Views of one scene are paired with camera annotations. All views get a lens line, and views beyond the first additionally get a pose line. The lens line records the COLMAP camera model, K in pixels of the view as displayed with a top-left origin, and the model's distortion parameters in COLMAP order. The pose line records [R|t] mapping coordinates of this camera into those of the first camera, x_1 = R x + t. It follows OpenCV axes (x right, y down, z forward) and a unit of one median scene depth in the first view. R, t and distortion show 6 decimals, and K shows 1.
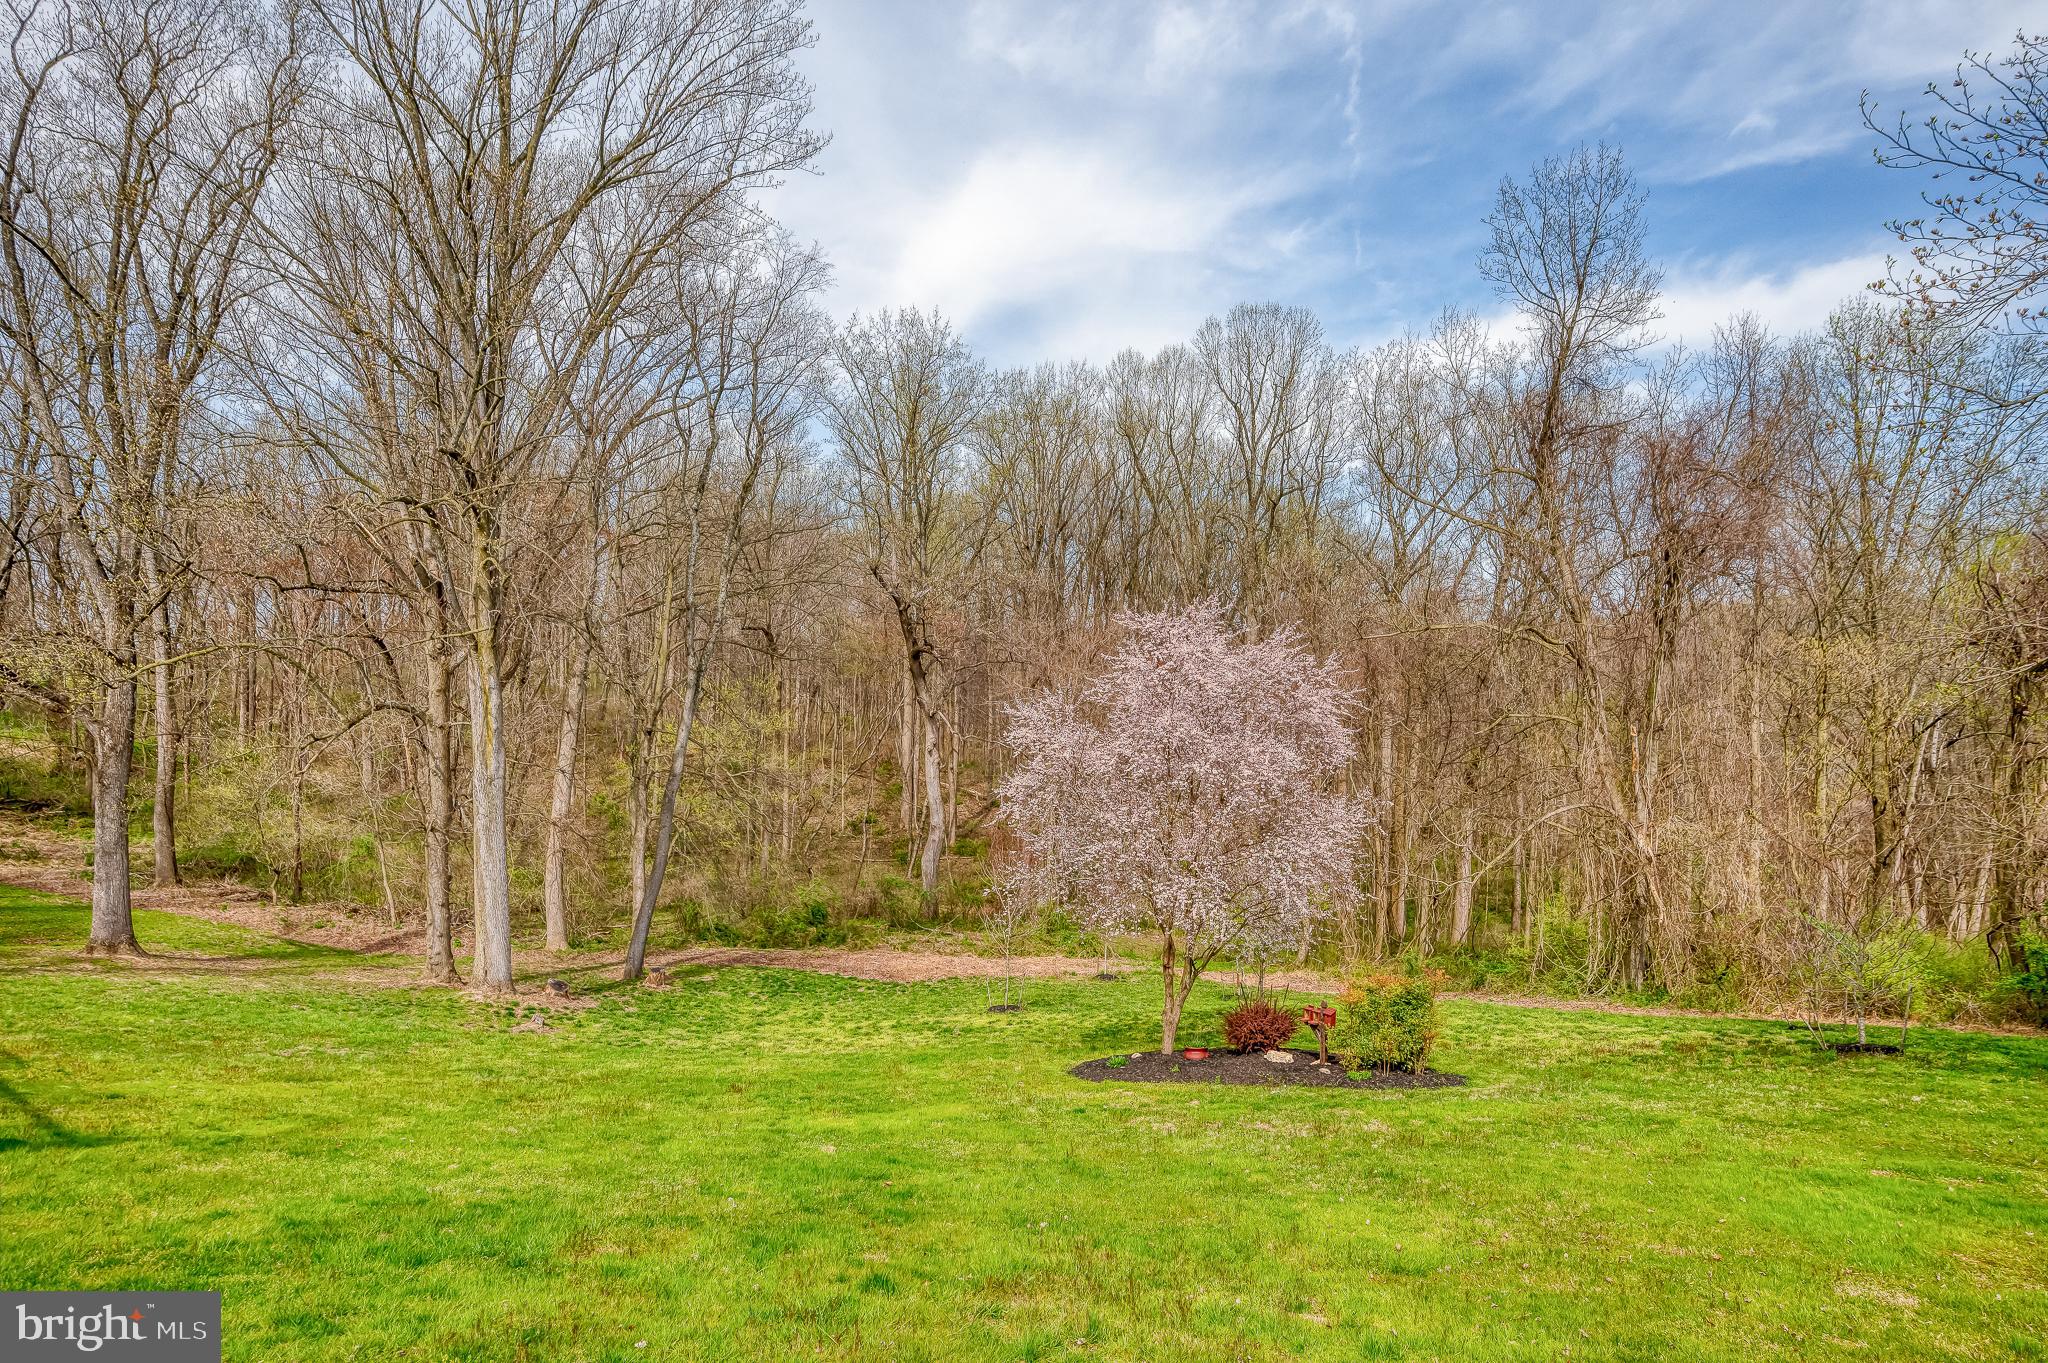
lens RADIAL K [[991.8, 0, 1024.0], [0, 991.8, 681.5], [0, 0, 1]] dist [-0.001361, 0.000311]
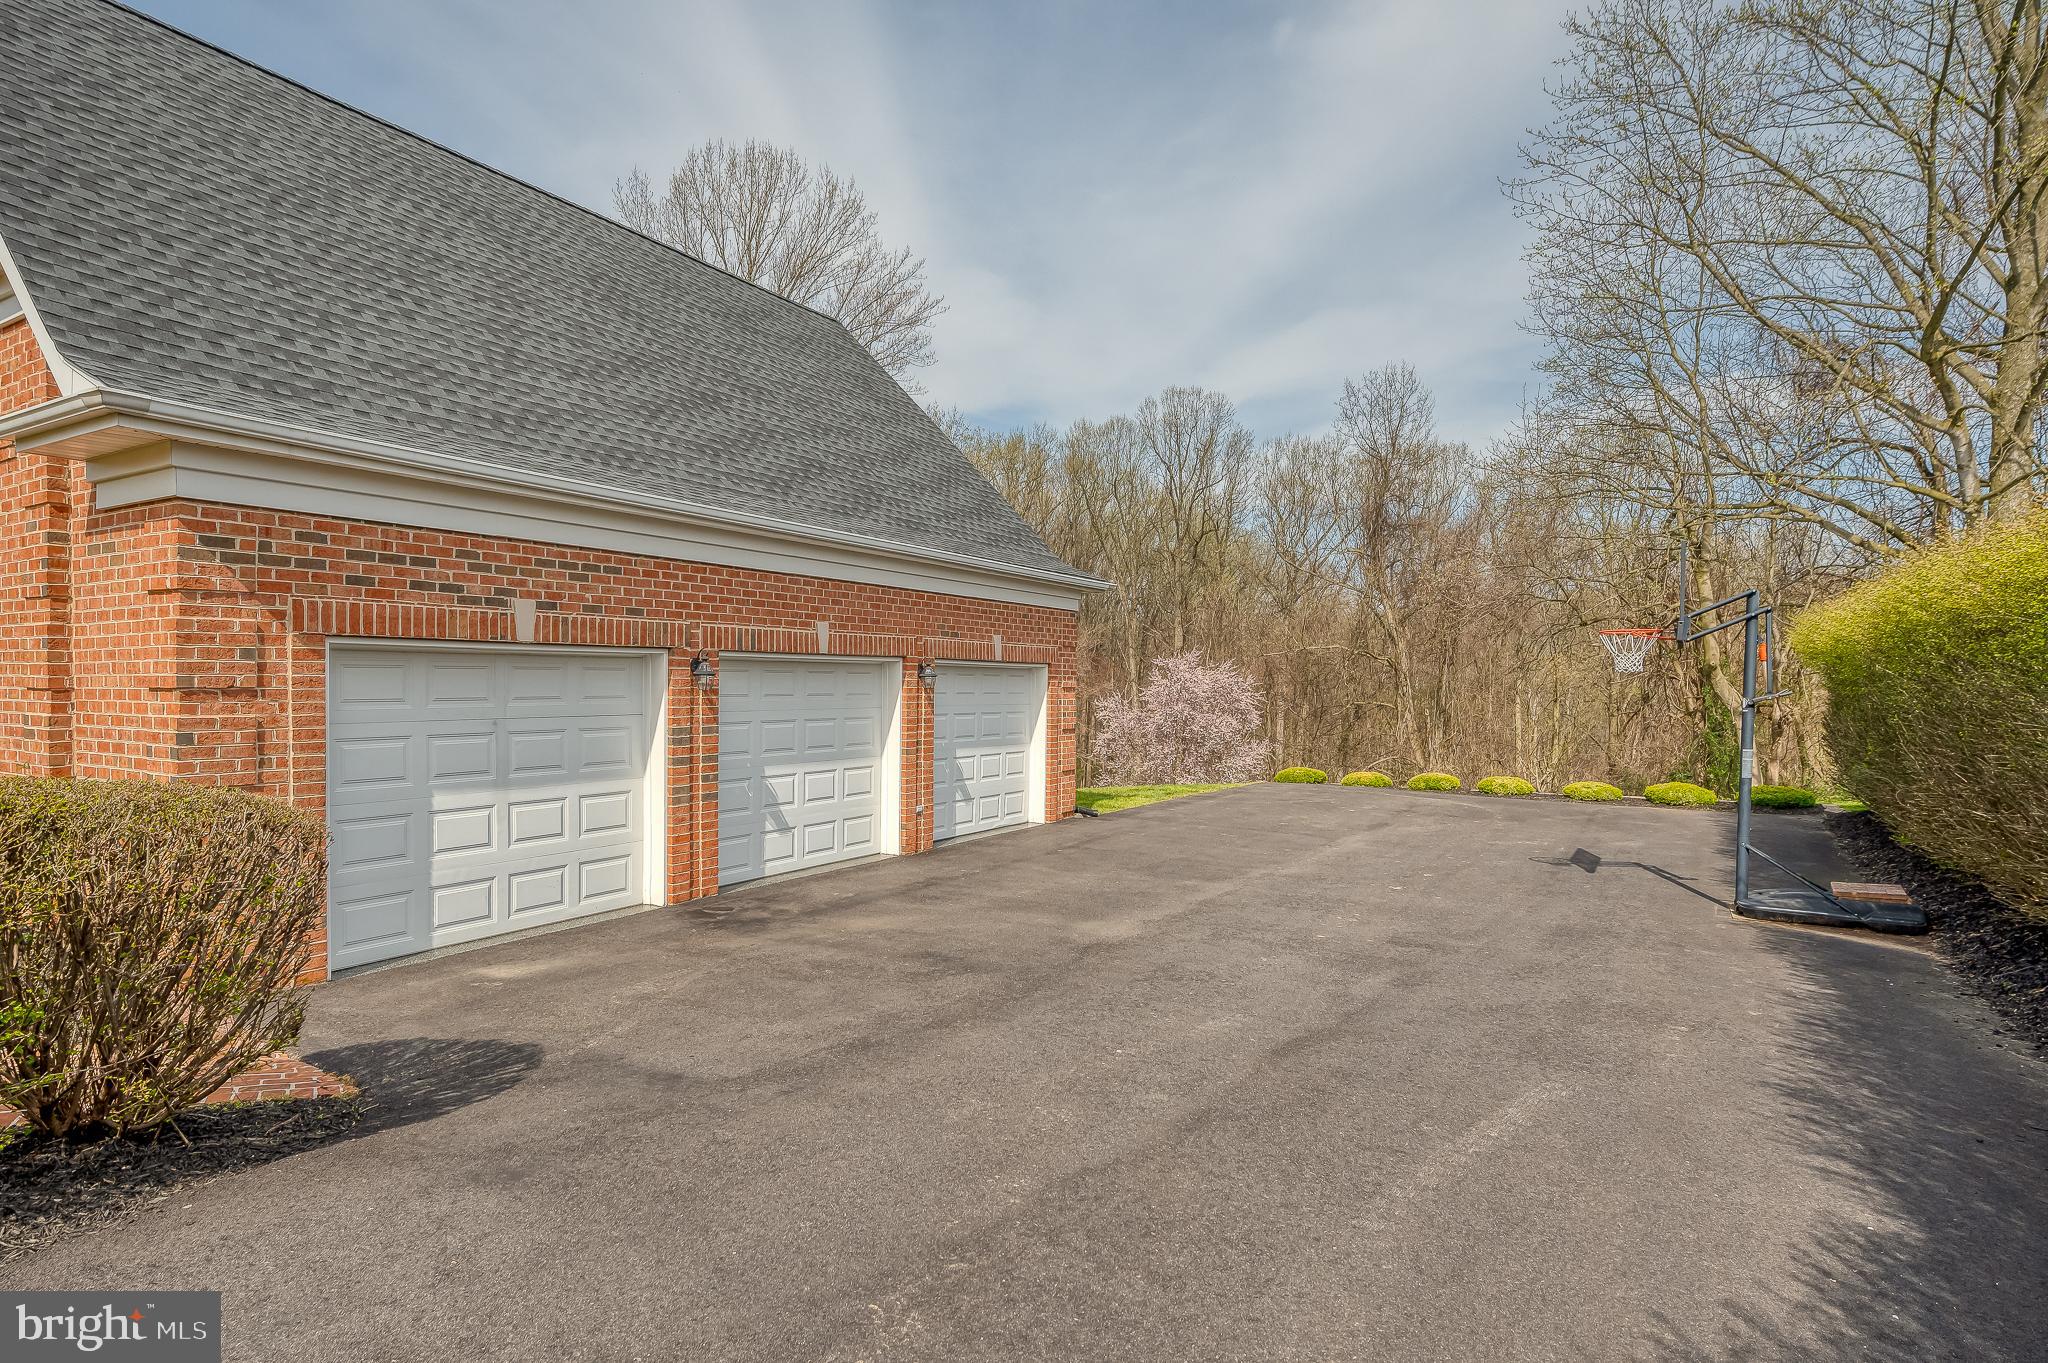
lens RADIAL K [[991.8, 0, 1024.0], [0, 991.8, 681.5], [0, 0, 1]] dist [-0.001361, 0.000311]
pose [[0.995751, -0.003197, 0.092030, -0.090586], [0.002723, 0.999982, 0.005272, -0.006828], [-0.092045, -0.004999, 0.995742, -0.262423]]
